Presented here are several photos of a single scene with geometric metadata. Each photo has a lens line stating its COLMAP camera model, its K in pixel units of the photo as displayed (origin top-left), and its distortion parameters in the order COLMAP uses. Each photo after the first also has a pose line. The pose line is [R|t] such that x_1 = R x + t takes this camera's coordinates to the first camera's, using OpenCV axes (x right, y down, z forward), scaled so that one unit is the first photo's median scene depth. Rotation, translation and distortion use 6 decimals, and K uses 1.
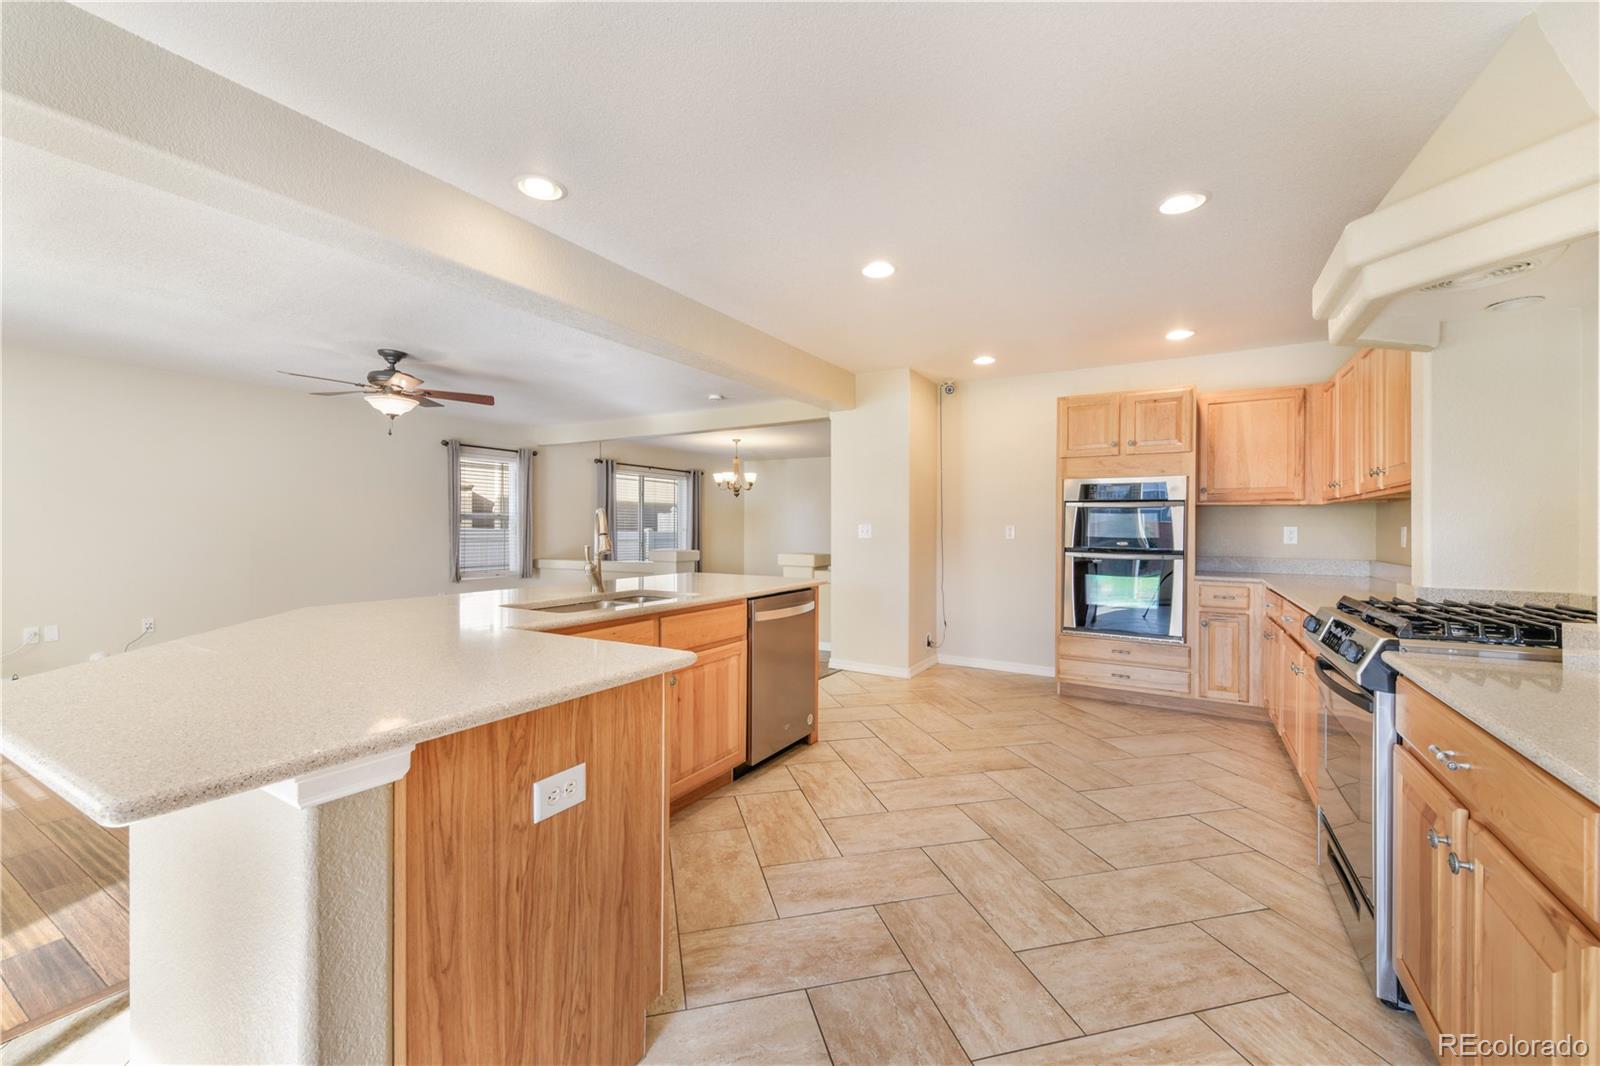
lens RADIAL K [[653.3, 0, 796.1], [0, 653.3, 530.8], [0, 0, 1]] dist [0.002318, 0.000237]
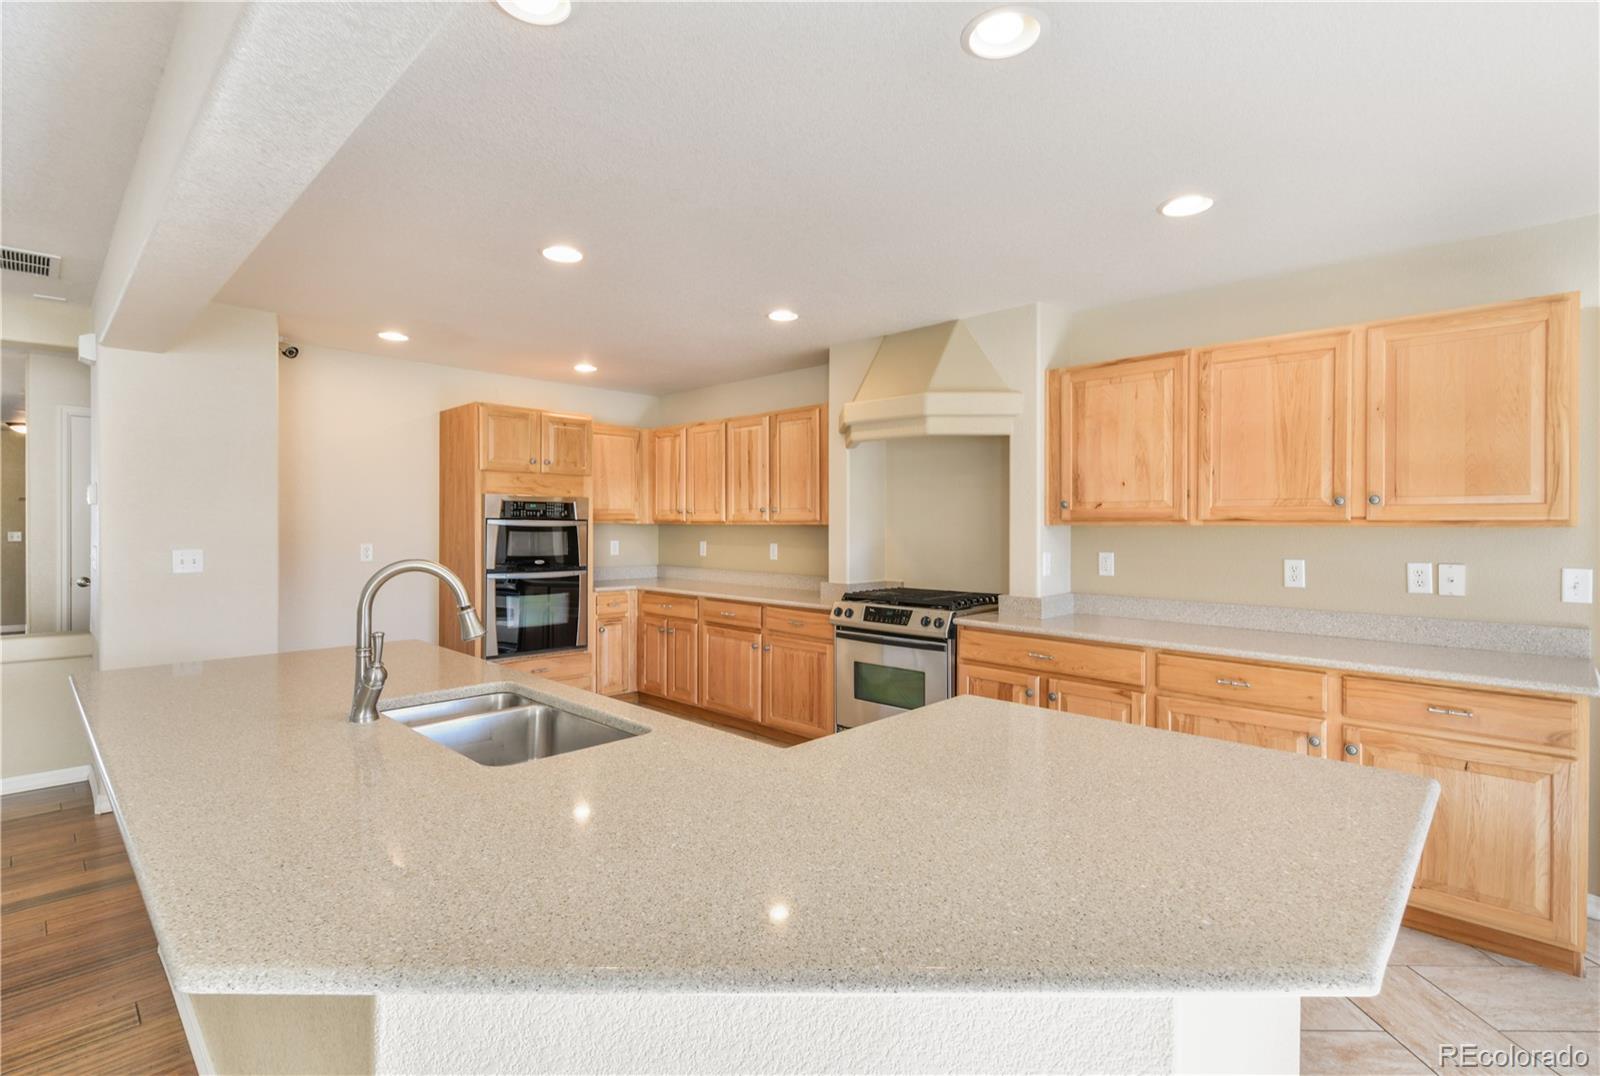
lens RADIAL K [[741.4, 0, 794.2], [0, 741.4, 529.1], [0, 0, 1]] dist [0.000026, -0.000057]
pose [[0.224962, -0.009339, 0.974323, -0.540653], [0.005260, 0.999951, 0.008371, -0.039682], [-0.974353, 0.003242, 0.225000, 0.390972]]
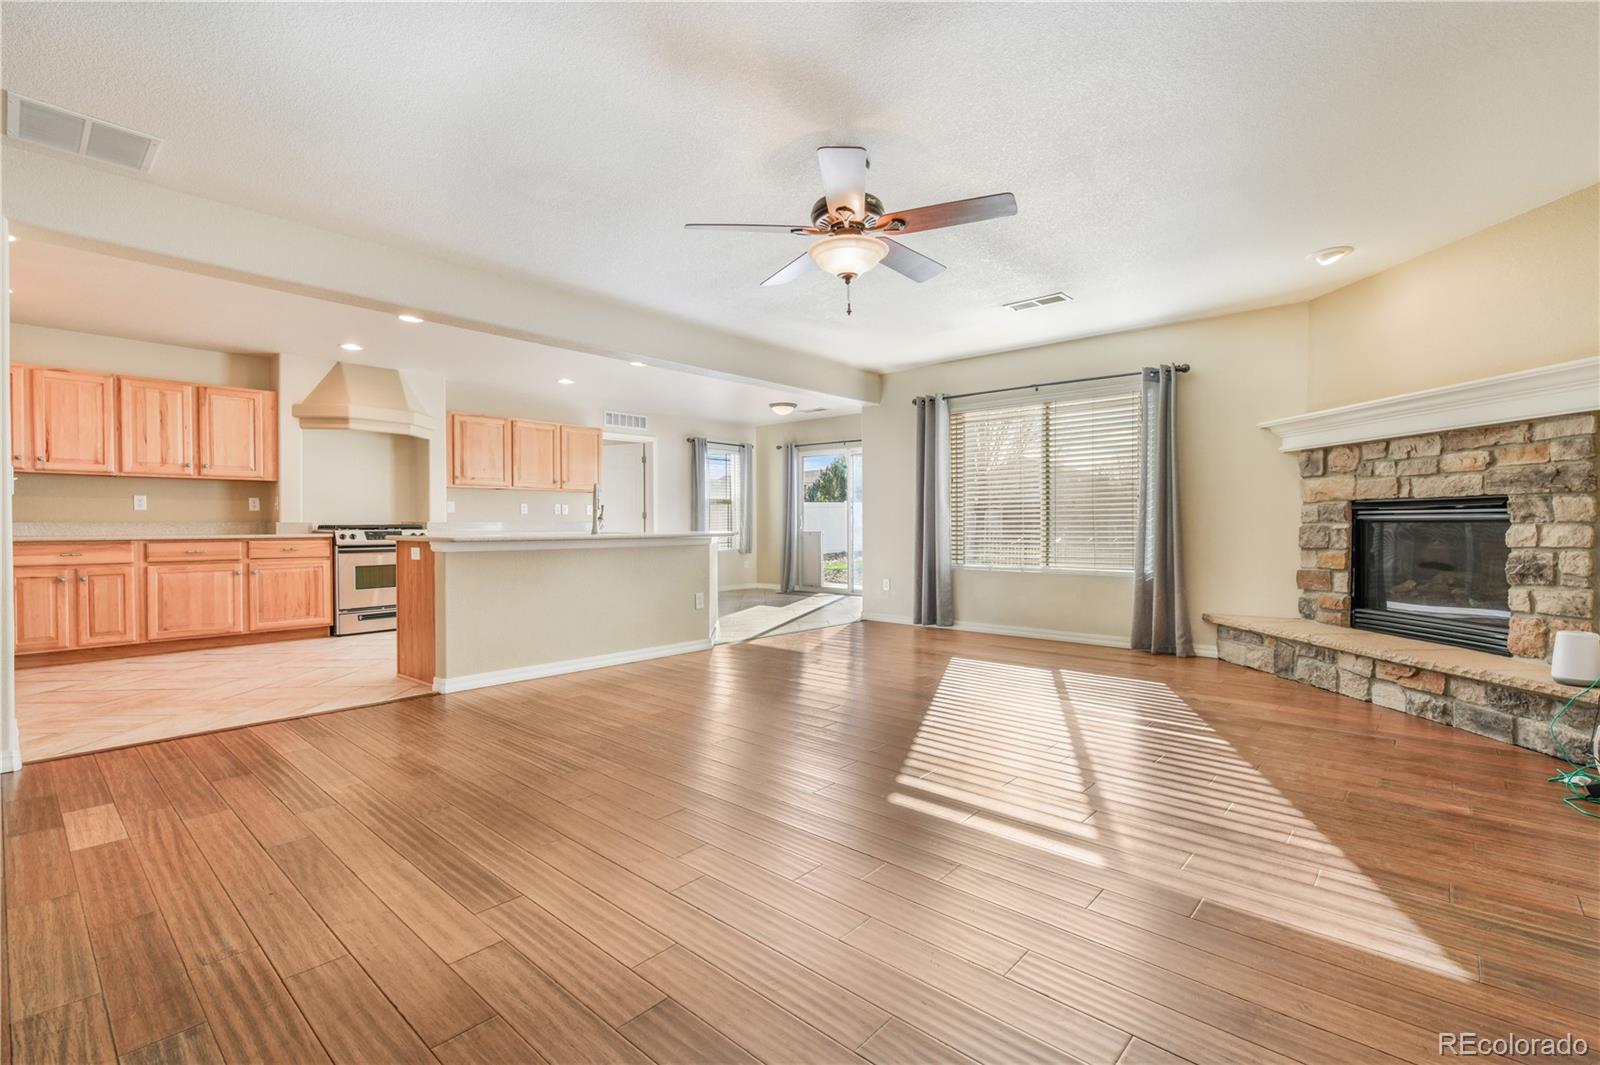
lens RADIAL K [[726.9, 0, 803.3], [0, 726.9, 532.6], [0, 0, 1]] dist [0.000551, -0.000046]
pose [[-0.981718, -0.007483, 0.190194, -0.796120], [-0.003090, 0.999722, 0.023382, 0.031862], [-0.190316, 0.022367, -0.981468, 1.854910]]
